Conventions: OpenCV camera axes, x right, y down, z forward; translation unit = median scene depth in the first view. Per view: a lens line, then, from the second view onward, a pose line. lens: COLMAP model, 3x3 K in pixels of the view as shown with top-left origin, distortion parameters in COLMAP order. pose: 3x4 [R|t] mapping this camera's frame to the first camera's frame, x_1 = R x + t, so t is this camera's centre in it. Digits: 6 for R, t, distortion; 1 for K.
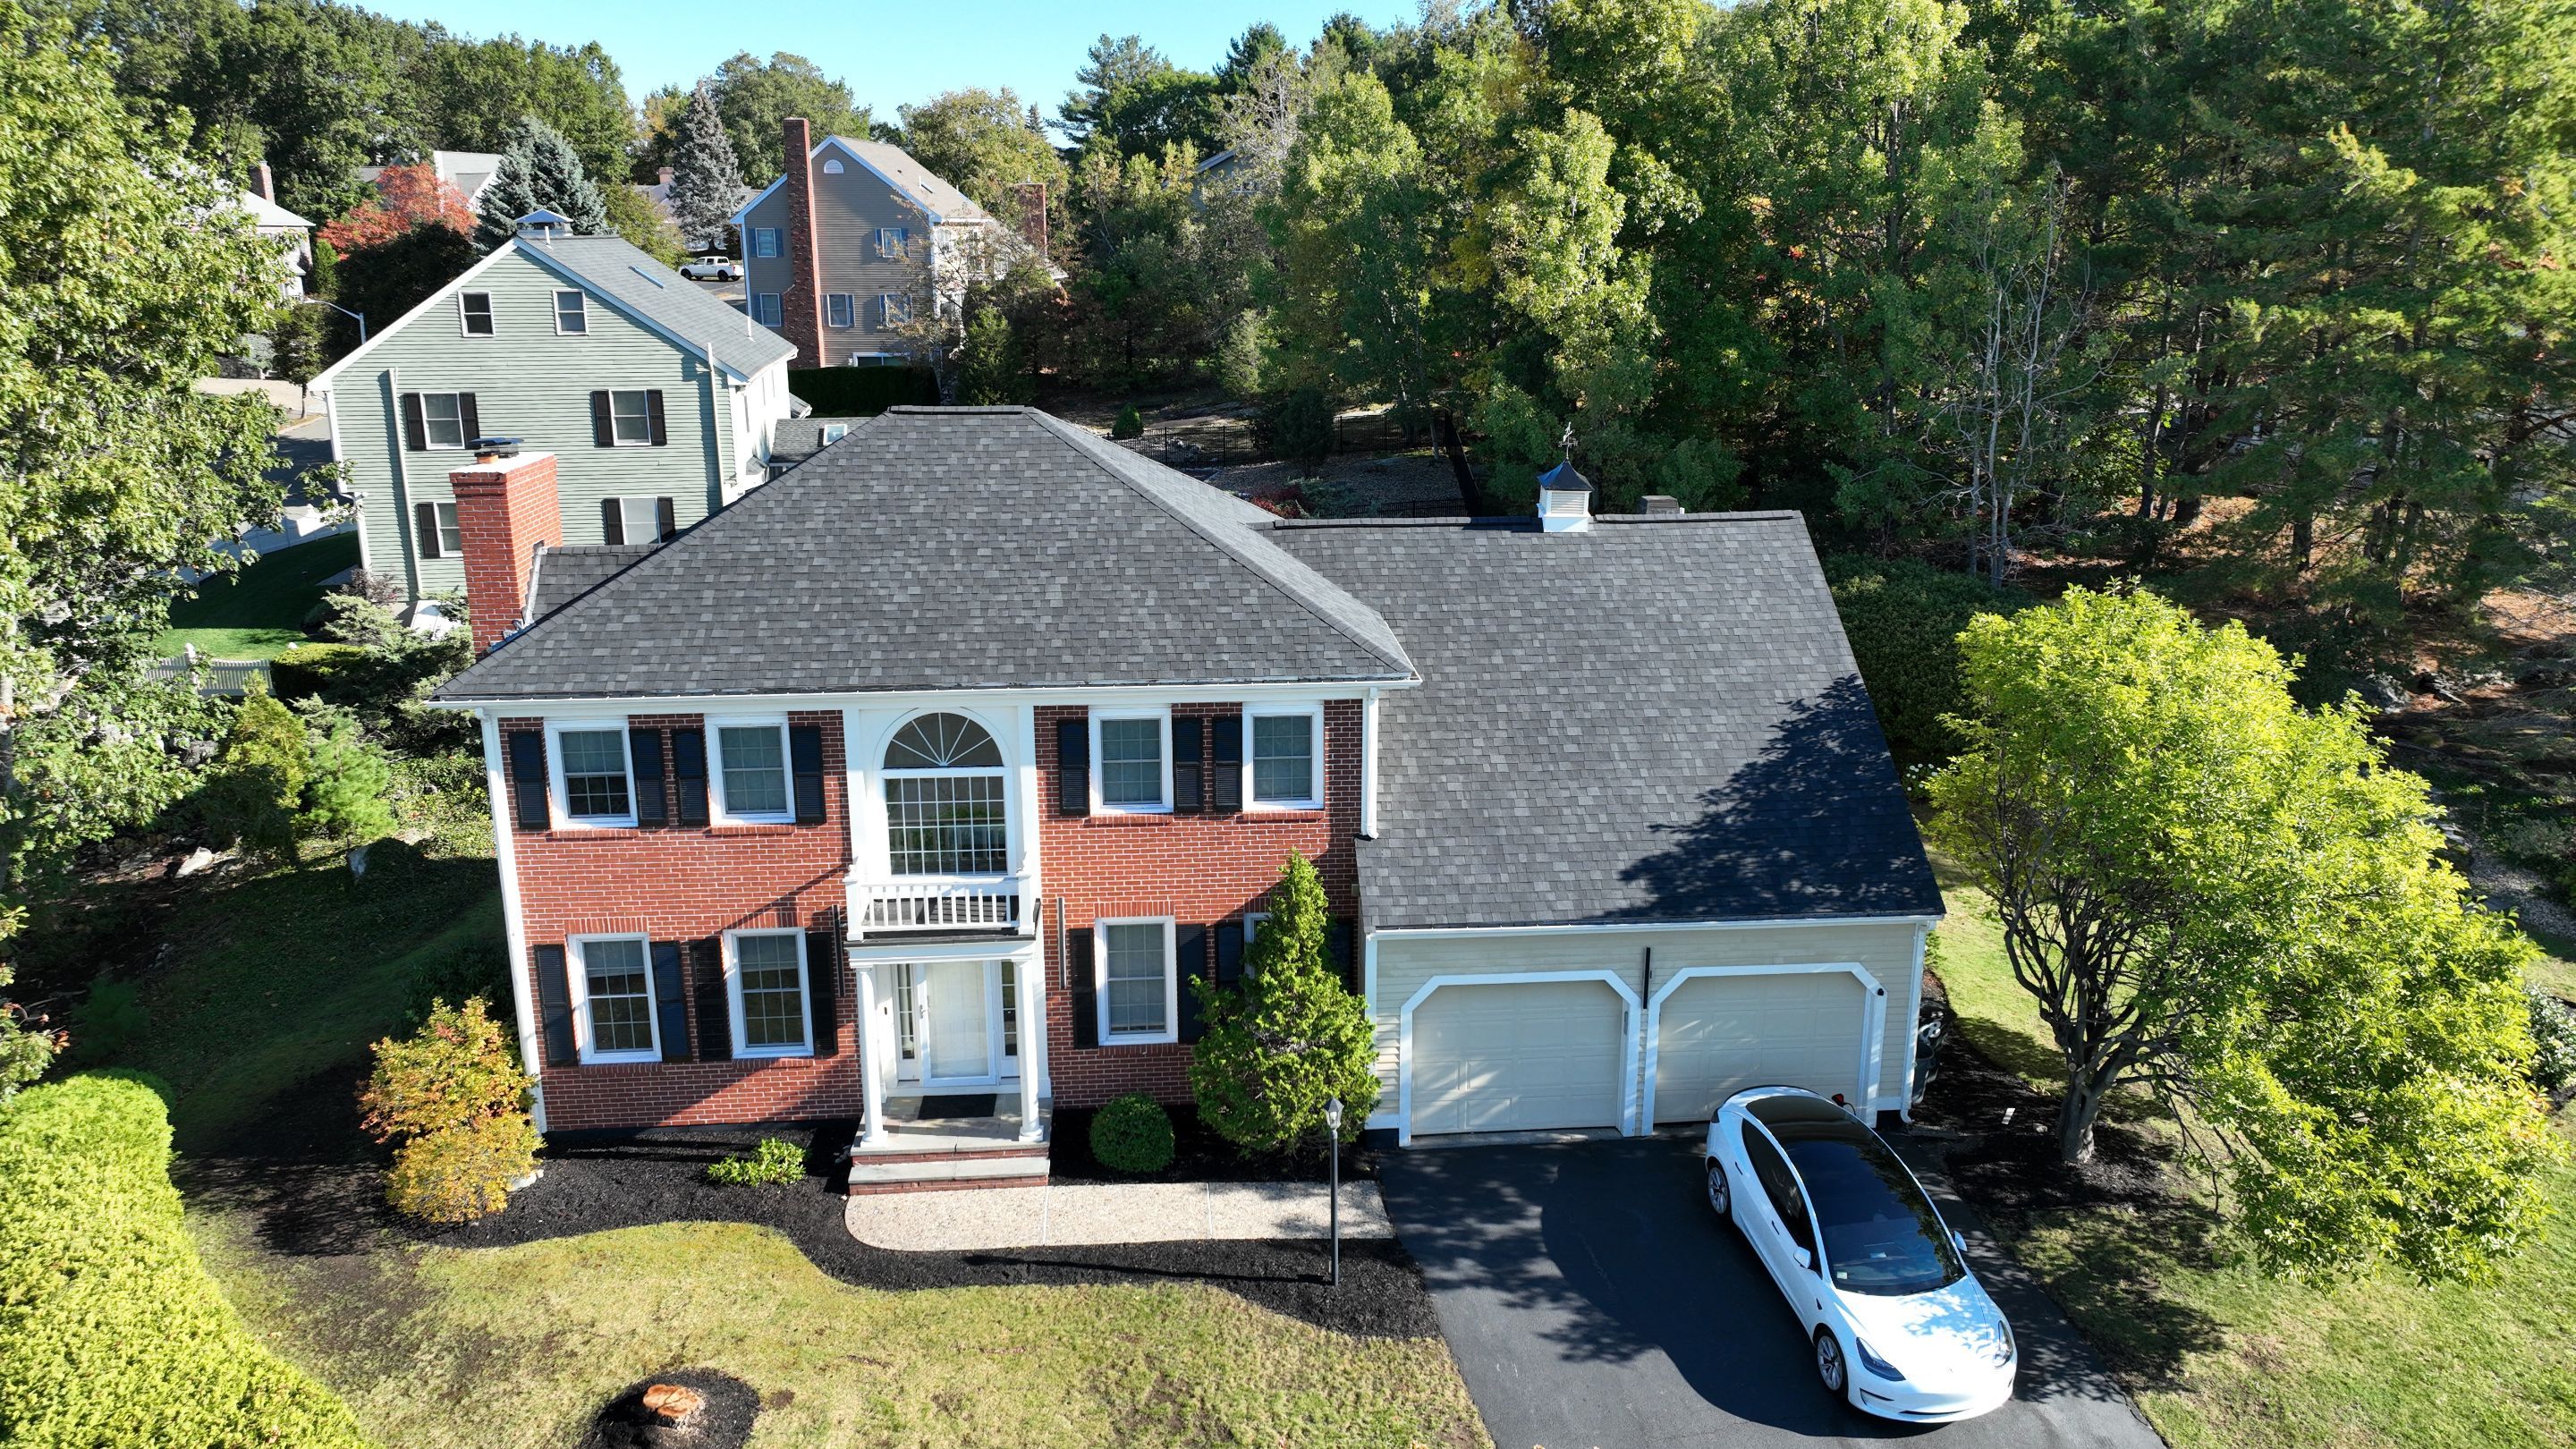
lens RADIAL K [[1818.7, 0, 1291.0], [0, 1818.7, 726.1], [0, 0, 1]] dist [0.005566, -0.004900]
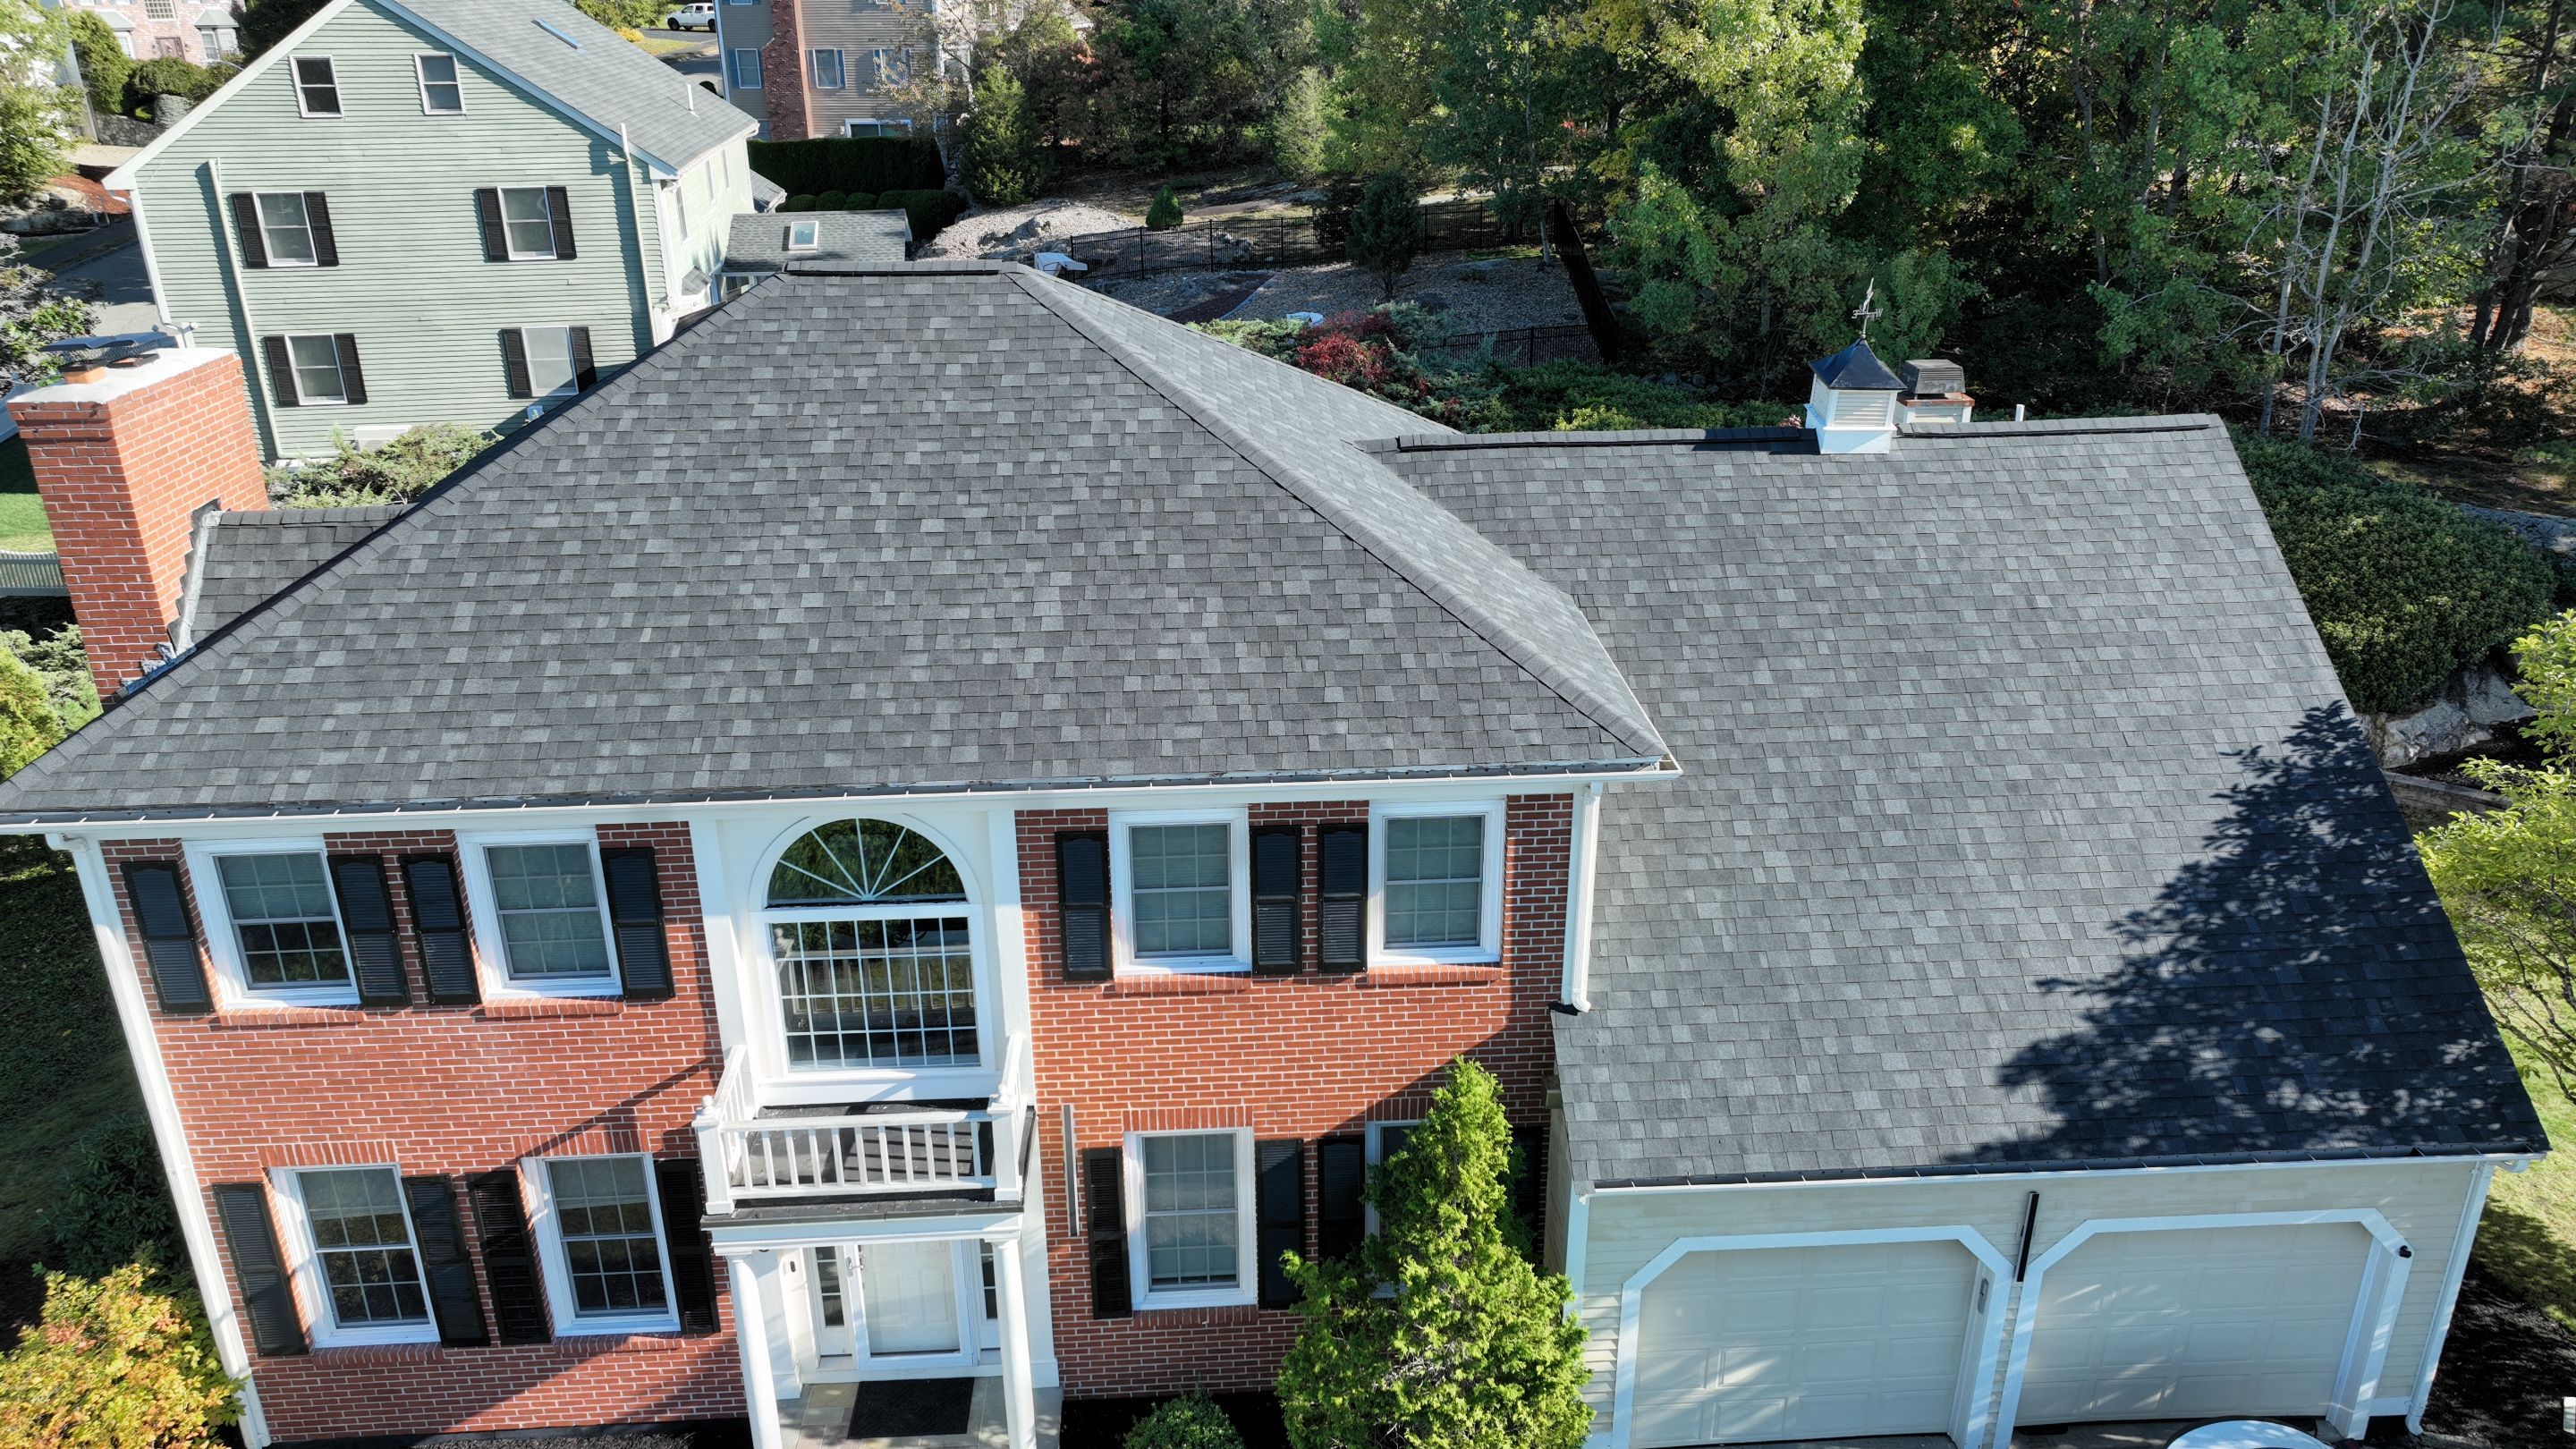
lens RADIAL K [[1821.2, 0, 1290.2], [0, 1821.2, 723.5], [0, 0, 1]] dist [0.001328, 0.011063]
pose [[0.999763, 0.002002, -0.021700, -0.037778], [0.000744, 0.992059, 0.125770, -0.106650], [0.021780, -0.125756, 0.991822, 0.400178]]
